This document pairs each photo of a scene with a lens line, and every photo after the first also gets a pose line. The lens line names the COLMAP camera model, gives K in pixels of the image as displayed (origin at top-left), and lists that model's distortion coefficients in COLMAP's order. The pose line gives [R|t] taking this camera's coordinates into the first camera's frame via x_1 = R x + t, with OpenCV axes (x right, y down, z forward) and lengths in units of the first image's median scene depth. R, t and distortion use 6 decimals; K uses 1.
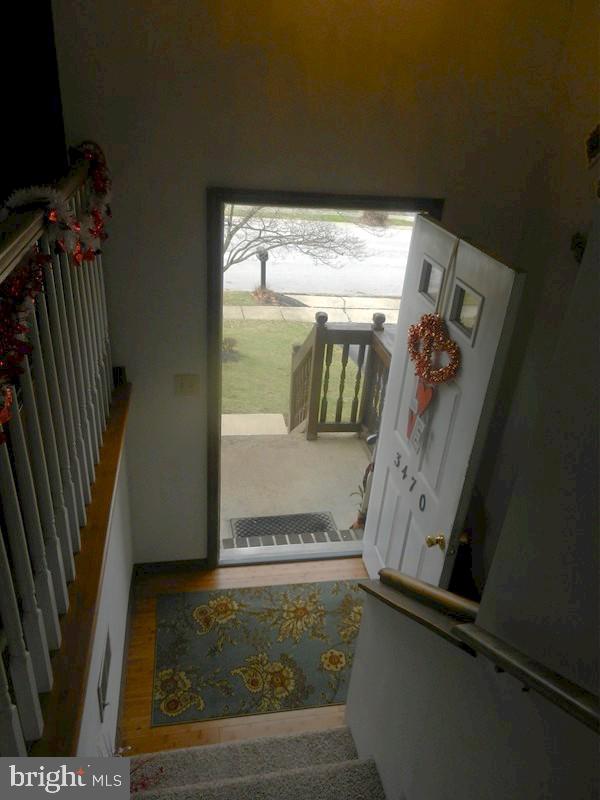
lens RADIAL K [[596.4, 0, 300.7], [0, 596.4, 401.1], [0, 0, 1]] dist [0.019034, -0.014868]
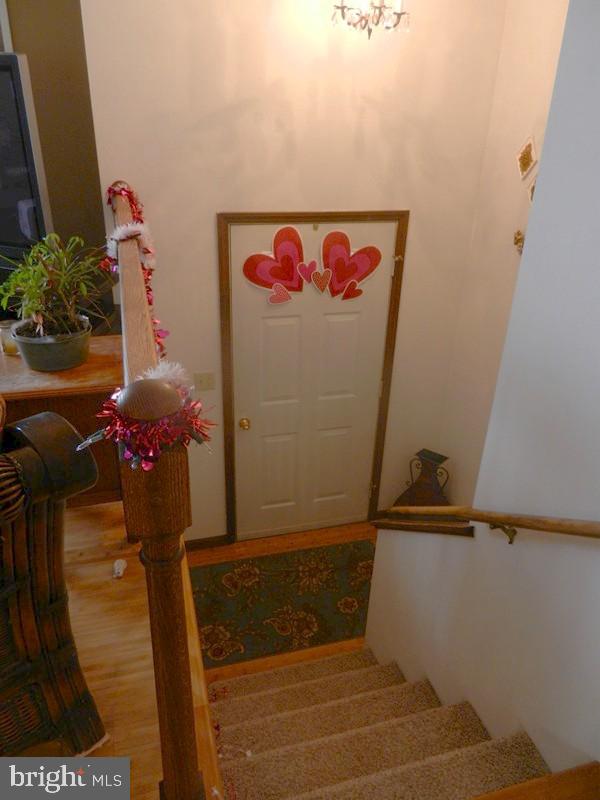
lens RADIAL K [[596.4, 0, 299.2], [0, 596.4, 399.6], [0, 0, 1]] dist [0.019034, -0.014868]
pose [[0.994932, -0.079471, 0.061596, -0.082341], [0.080767, 0.996555, -0.018843, 0.046916], [-0.059887, 0.023722, 0.997923, -0.178480]]
